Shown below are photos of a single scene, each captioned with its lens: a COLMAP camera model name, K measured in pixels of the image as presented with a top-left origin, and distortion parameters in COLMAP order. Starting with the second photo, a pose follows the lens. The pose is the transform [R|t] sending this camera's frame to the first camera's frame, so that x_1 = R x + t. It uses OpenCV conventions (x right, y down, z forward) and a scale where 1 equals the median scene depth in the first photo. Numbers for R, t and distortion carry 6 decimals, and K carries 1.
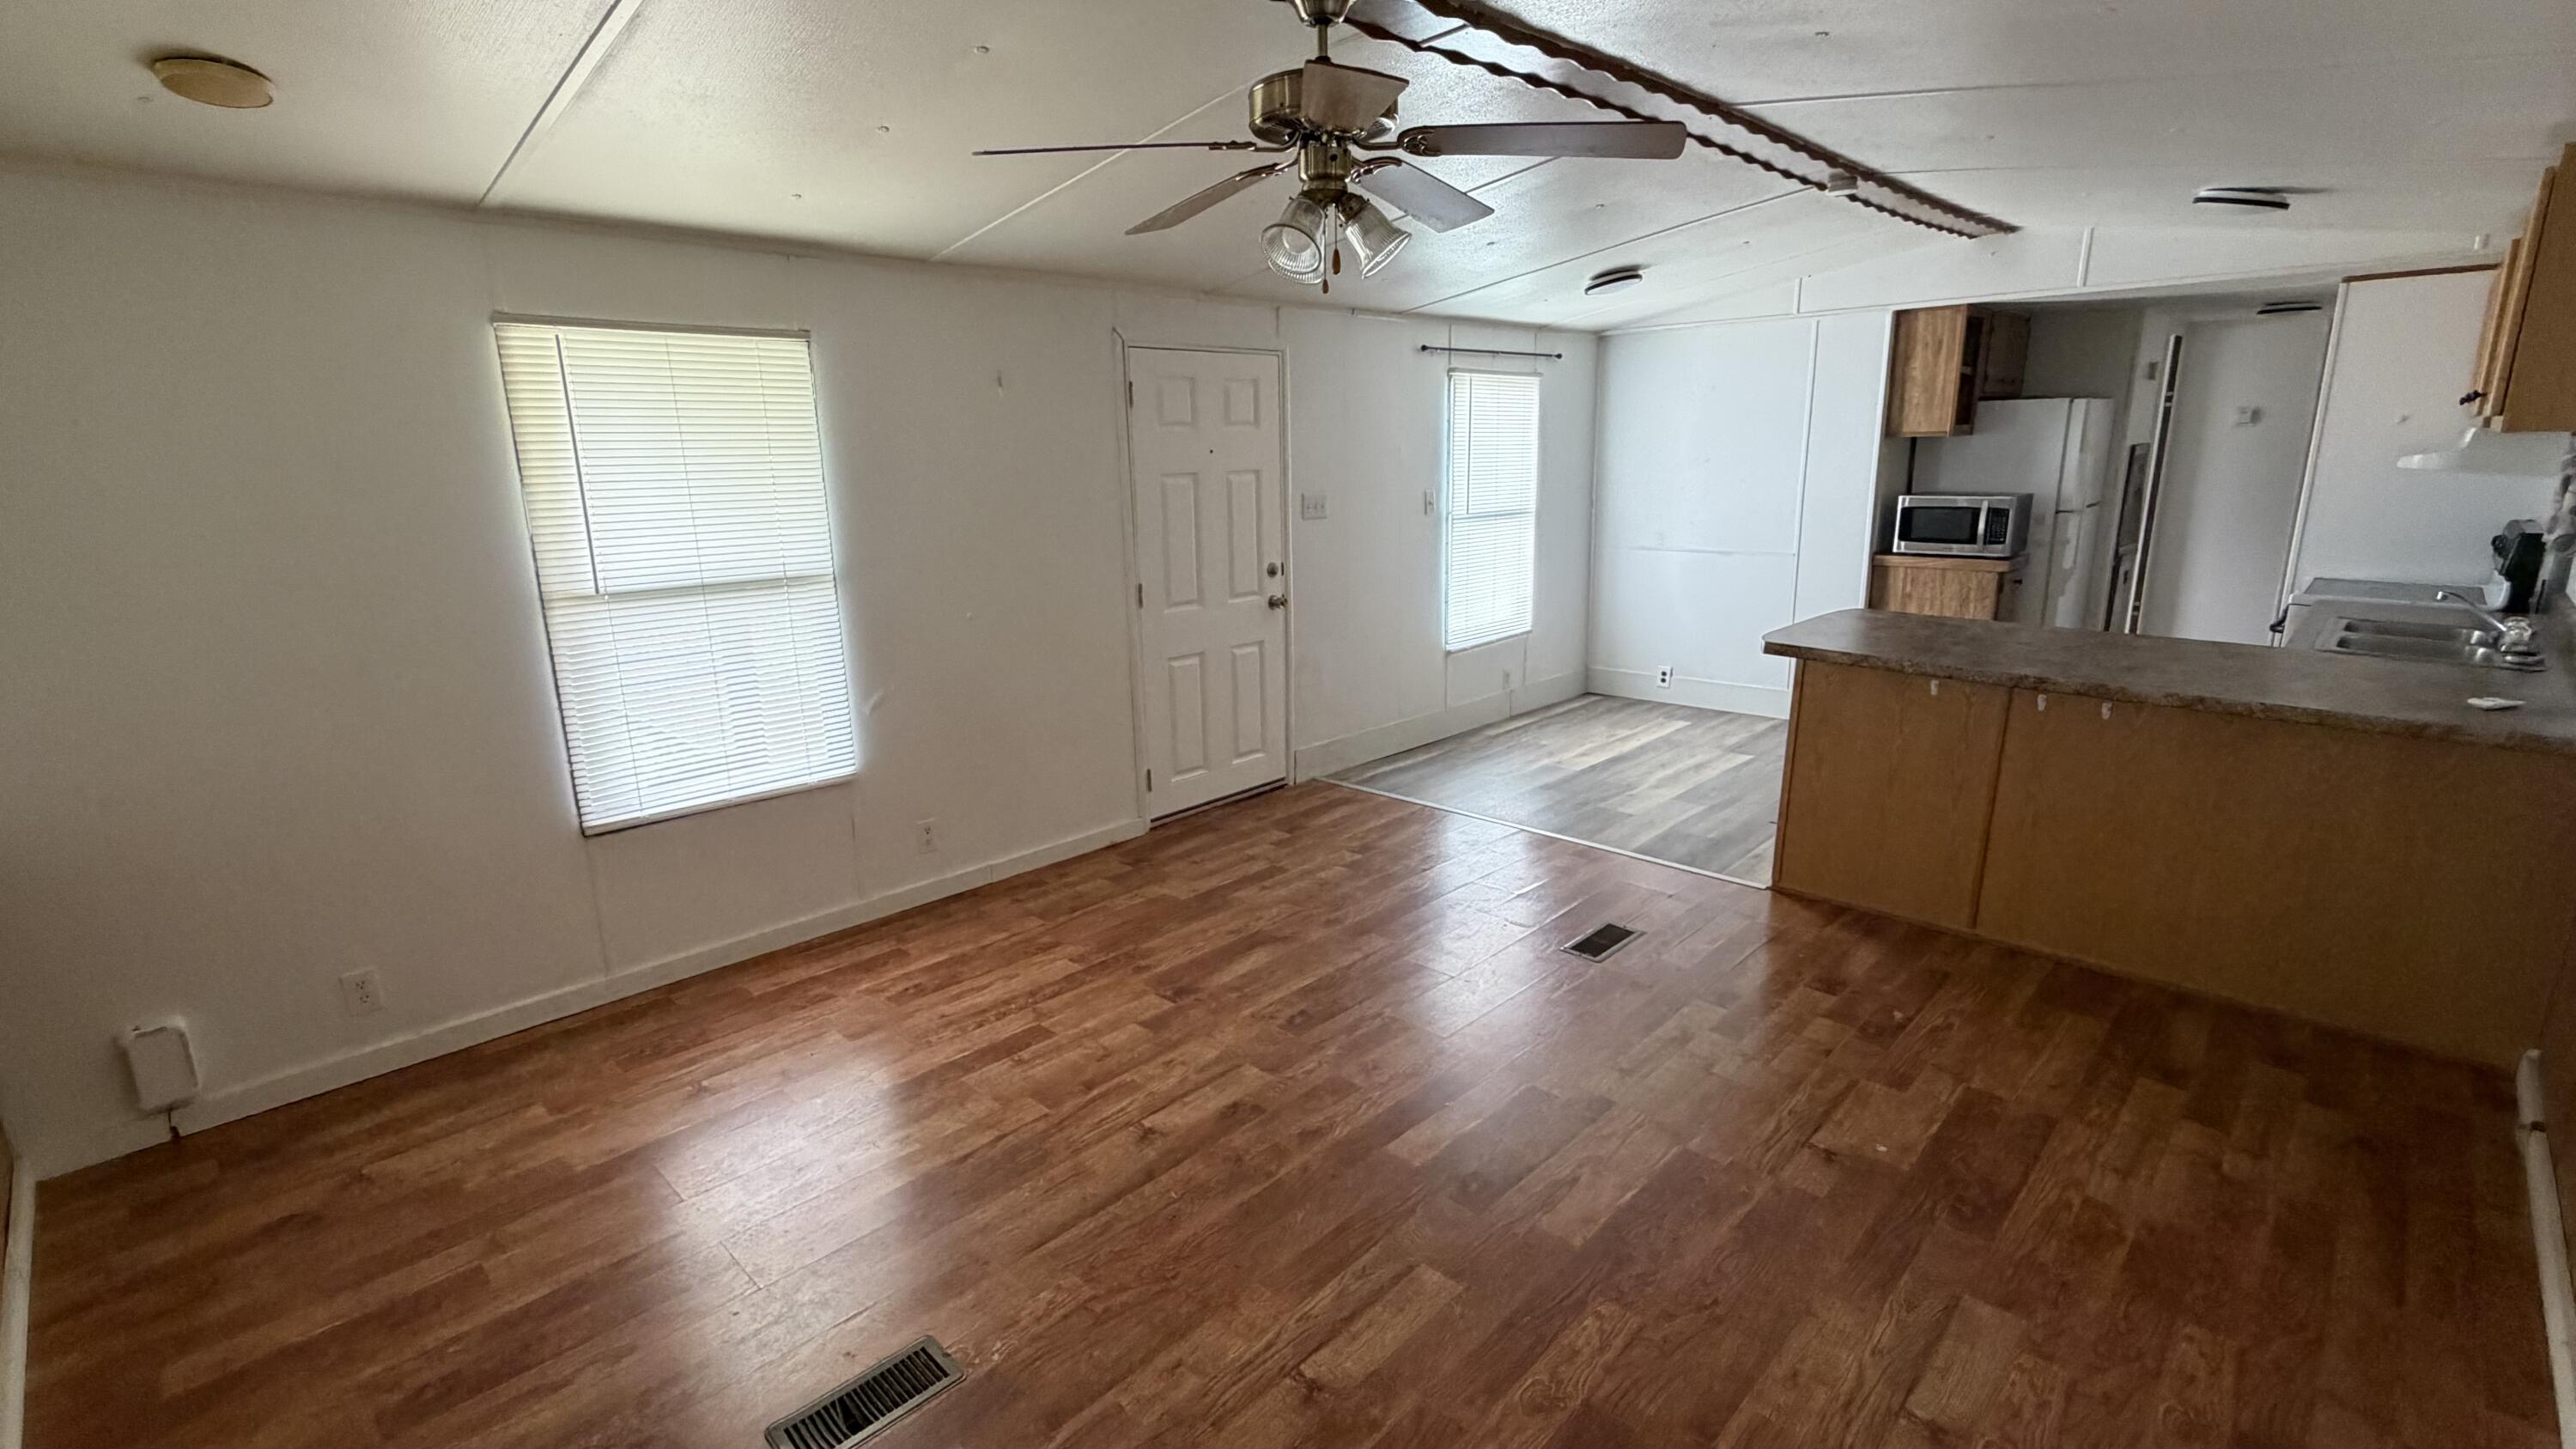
lens RADIAL K [[1144.5, 0, 1284.4], [0, 1144.5, 719.8], [0, 0, 1]] dist [0.000877, 0.000389]
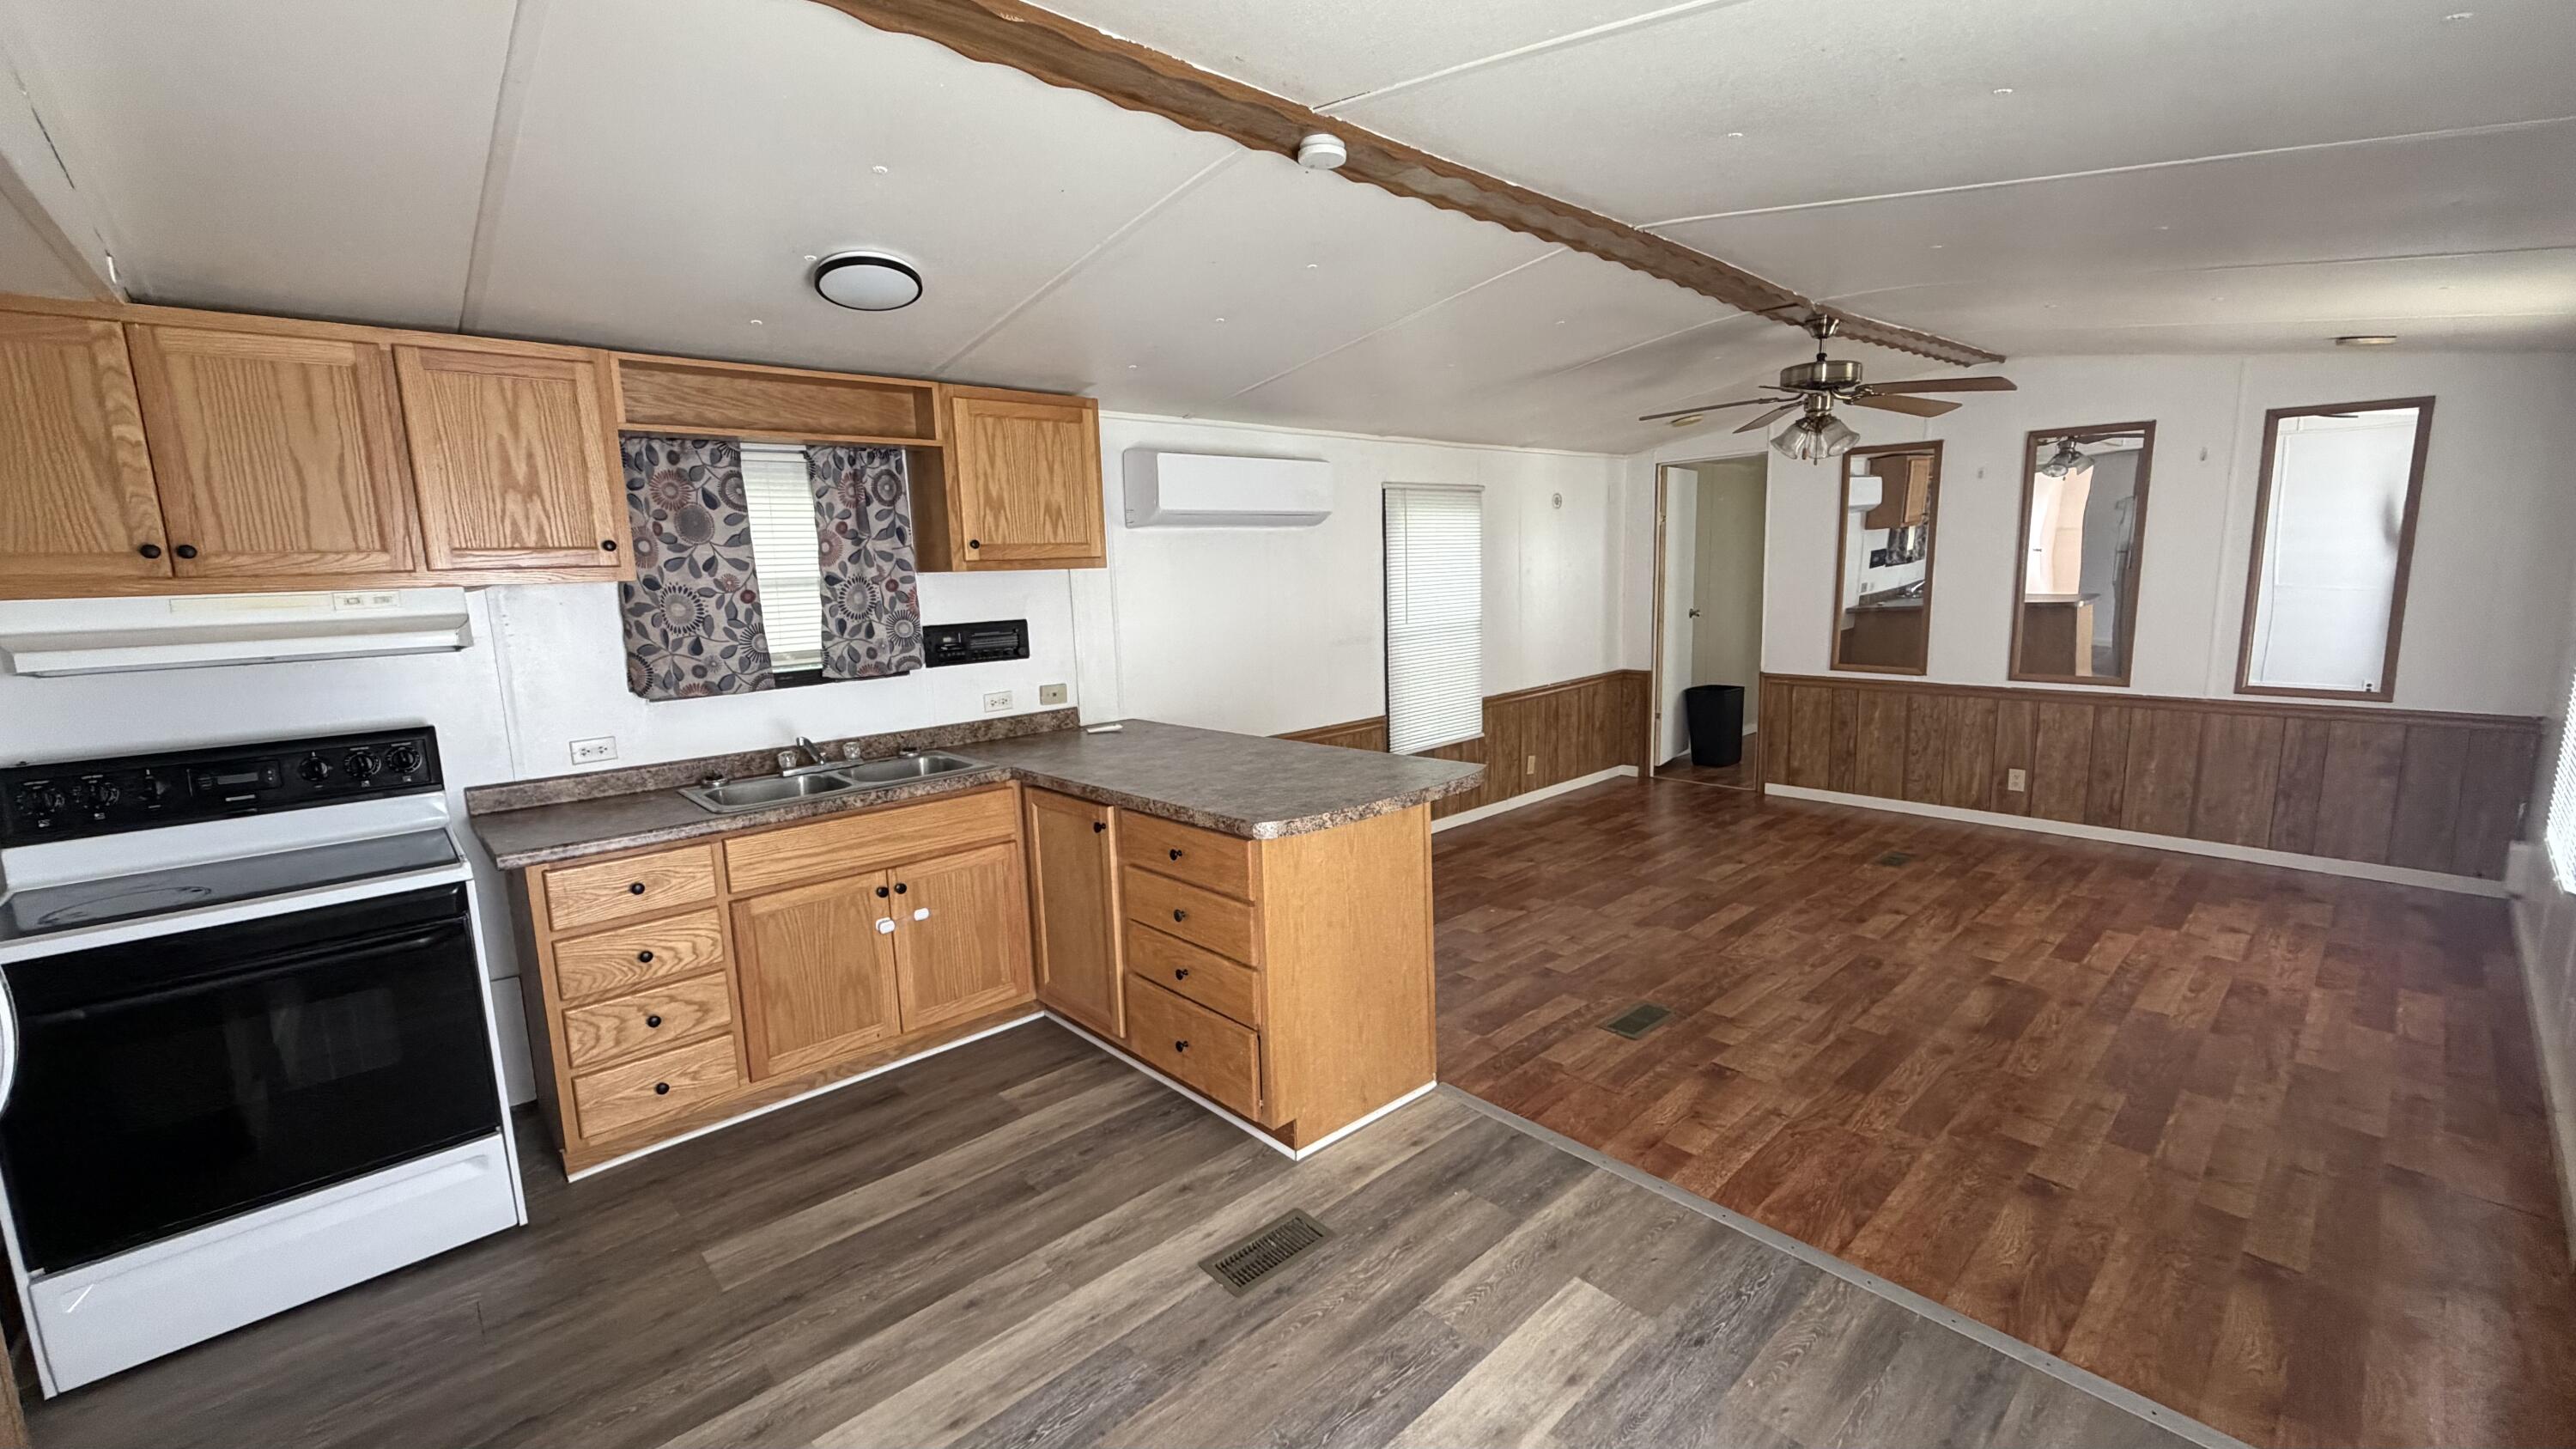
lens RADIAL K [[1033.5, 0, 1283.2], [0, 1033.5, 725.8], [0, 0, 1]] dist [-0.000292, -0.000238]
pose [[-0.997059, 0.038125, 0.066488, 0.609684], [0.060943, 0.920436, 0.386114, -0.499728], [-0.046477, 0.389030, -0.920052, 2.047283]]
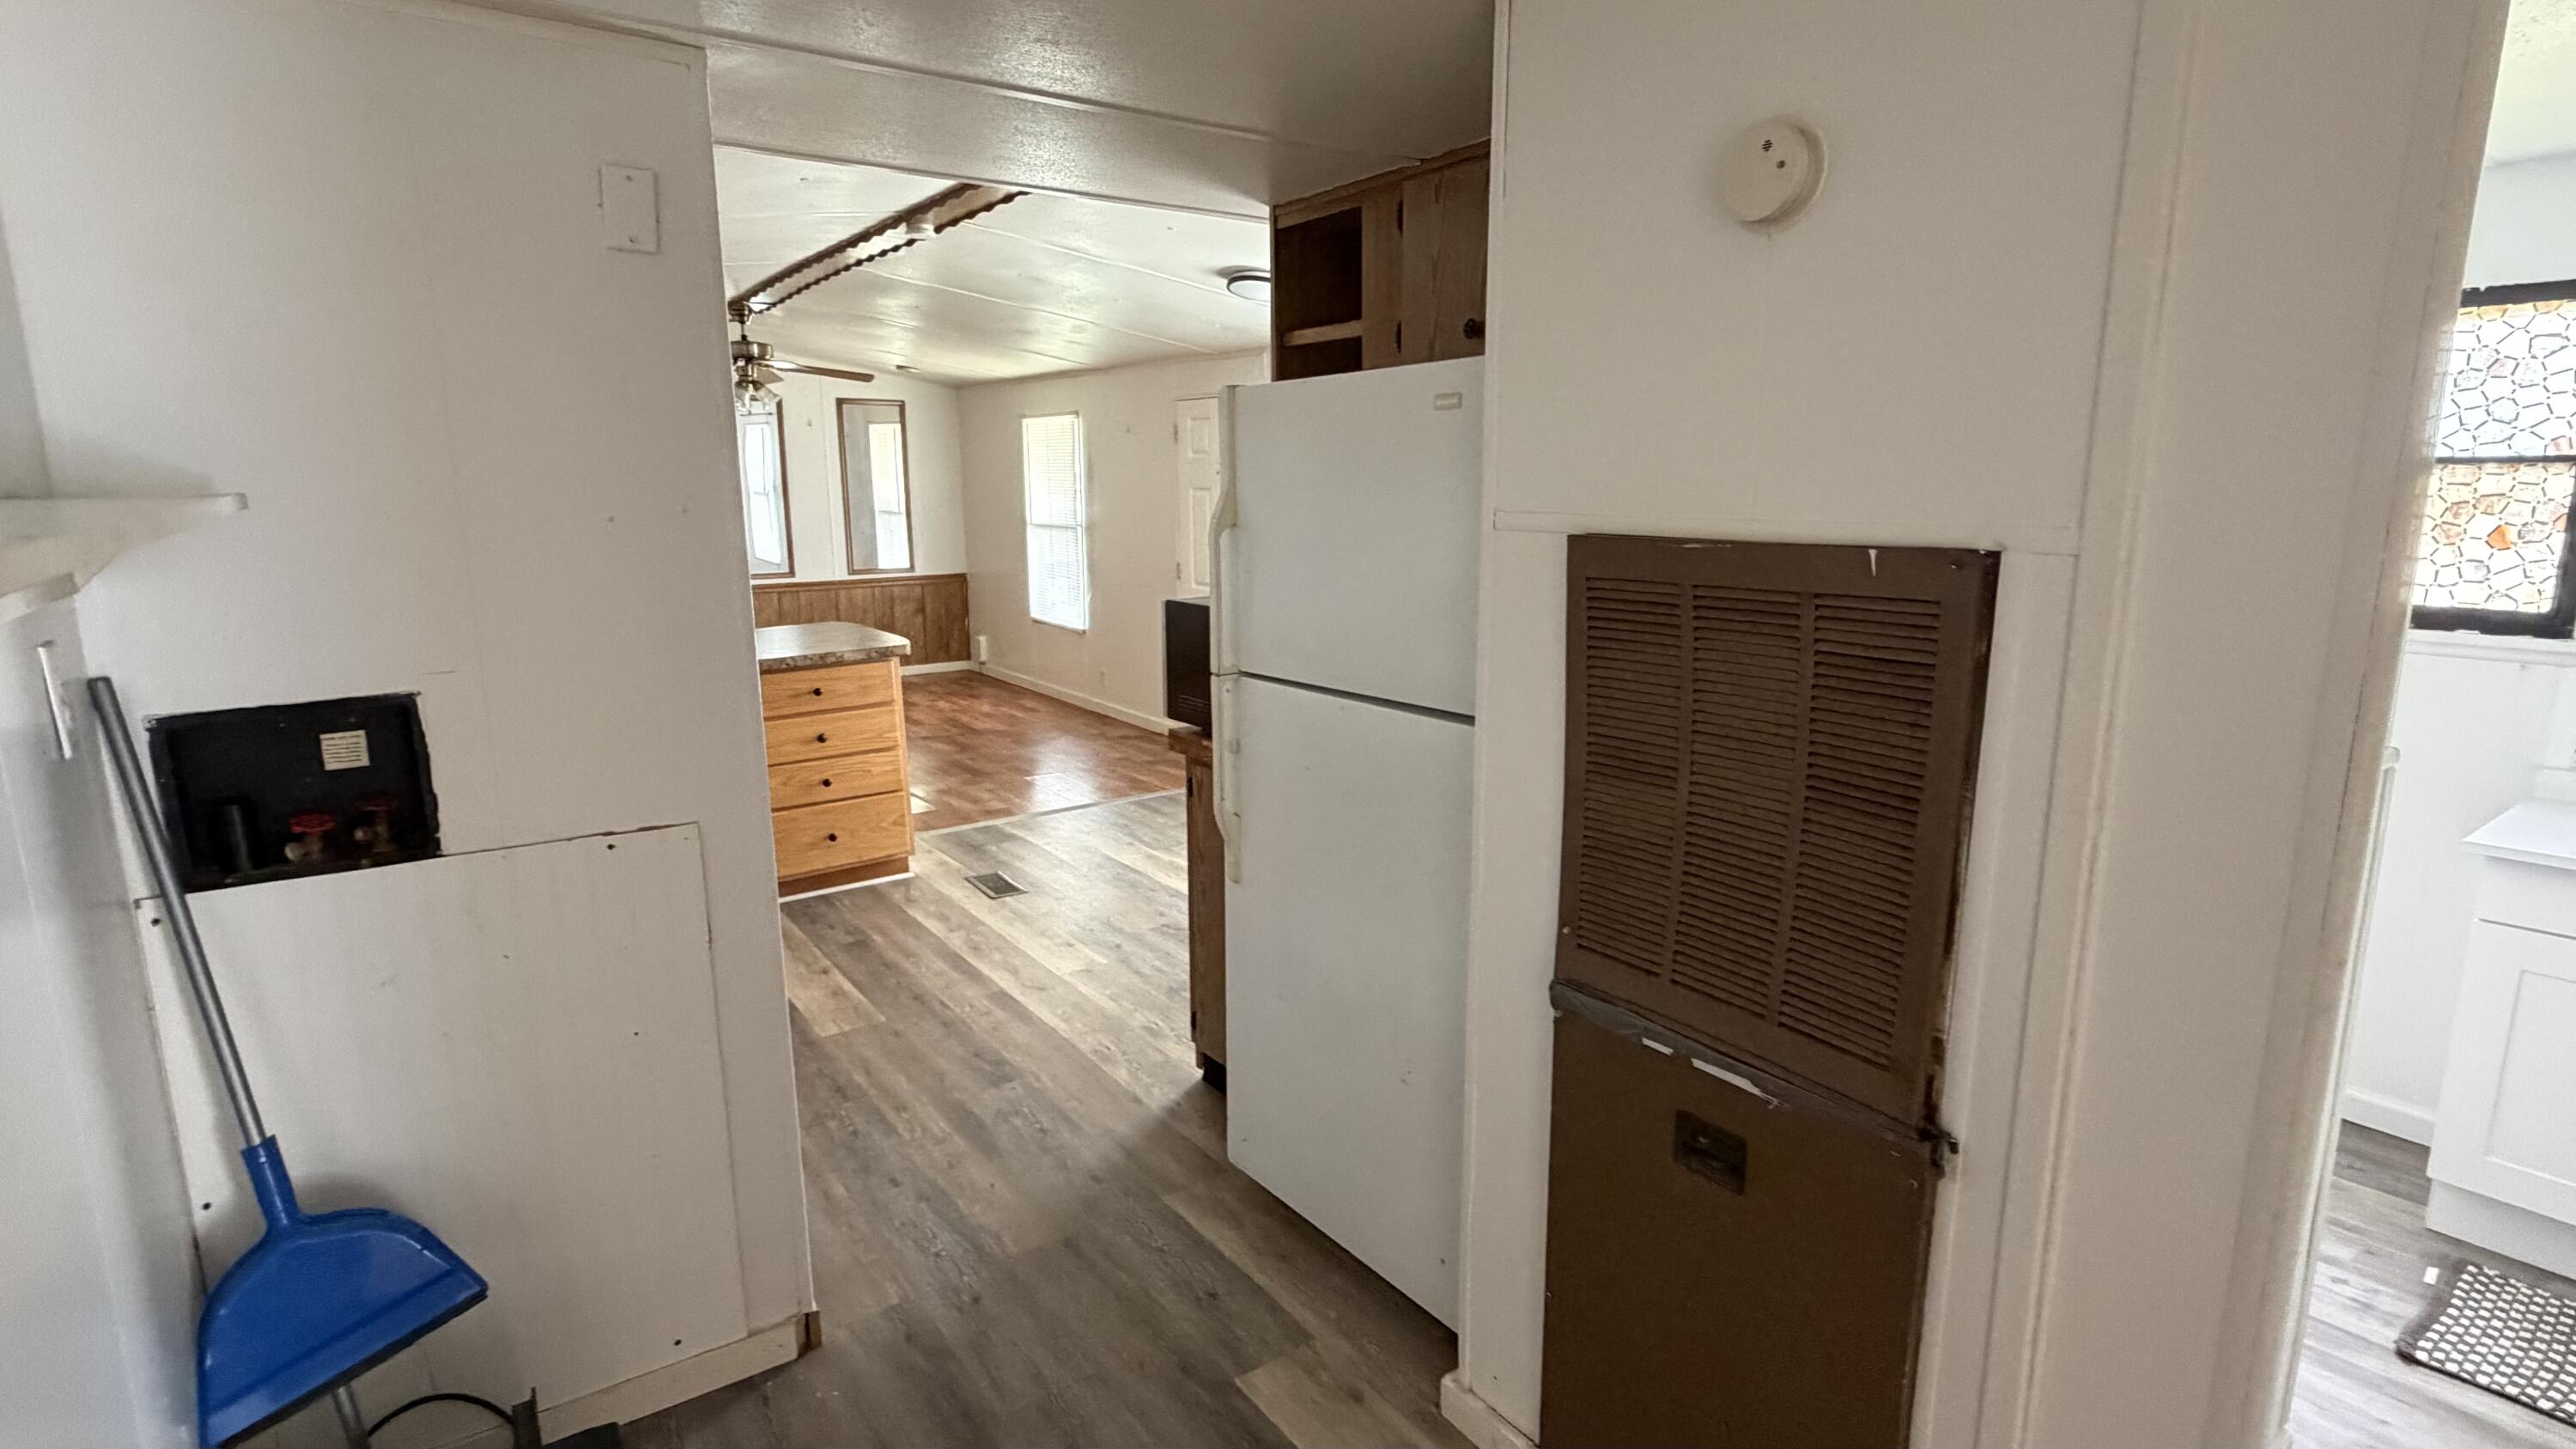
lens RADIAL K [[1252.3, 0, 1283.8], [0, 1252.3, 710.0], [0, 0, 1]] dist [0.001837, 0.001318]
pose [[-0.173246, 0.202483, -0.963839, 2.027913], [-0.228188, 0.943756, 0.239280, -0.506822], [0.958079, 0.261391, -0.117298, 1.965645]]
